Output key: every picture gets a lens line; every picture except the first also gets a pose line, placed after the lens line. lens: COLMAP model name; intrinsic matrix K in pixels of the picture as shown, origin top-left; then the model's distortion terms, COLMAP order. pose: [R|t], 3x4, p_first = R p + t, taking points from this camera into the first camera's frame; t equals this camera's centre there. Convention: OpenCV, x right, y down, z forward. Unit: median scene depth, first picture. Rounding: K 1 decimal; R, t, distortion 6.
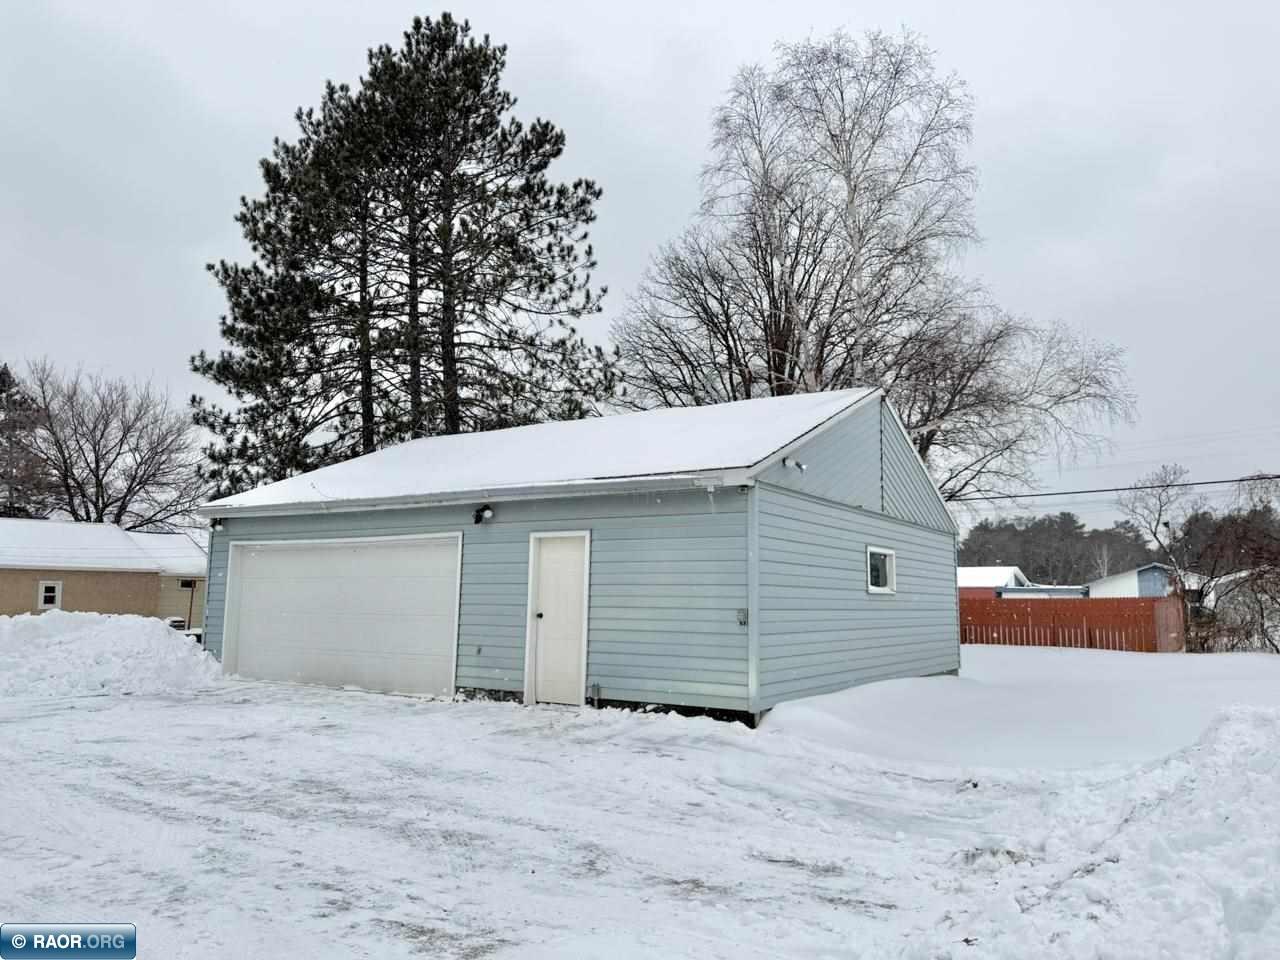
lens RADIAL K [[897.7, 0, 637.2], [0, 897.7, 464.5], [0, 0, 1]] dist [0.076858, -0.070977]
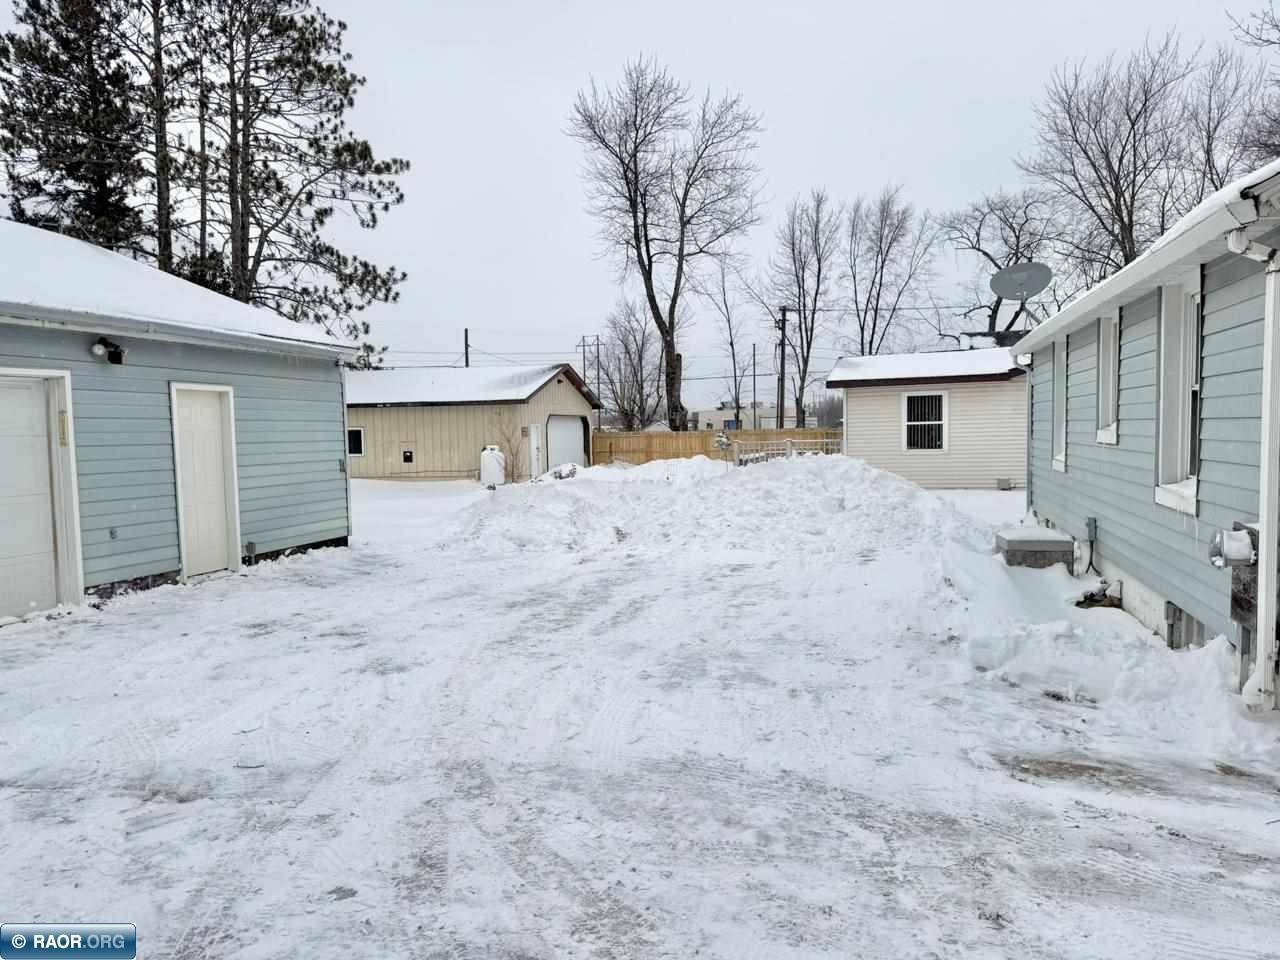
lens RADIAL K [[900.8, 0, 626.9], [0, 900.8, 482.3], [0, 0, 1]] dist [0.045217, -0.057073]
pose [[-0.277709, -0.054829, 0.959099, -1.040933], [-0.117366, 0.992828, 0.022773, 0.099015], [-0.953469, -0.106241, -0.282152, 0.831754]]
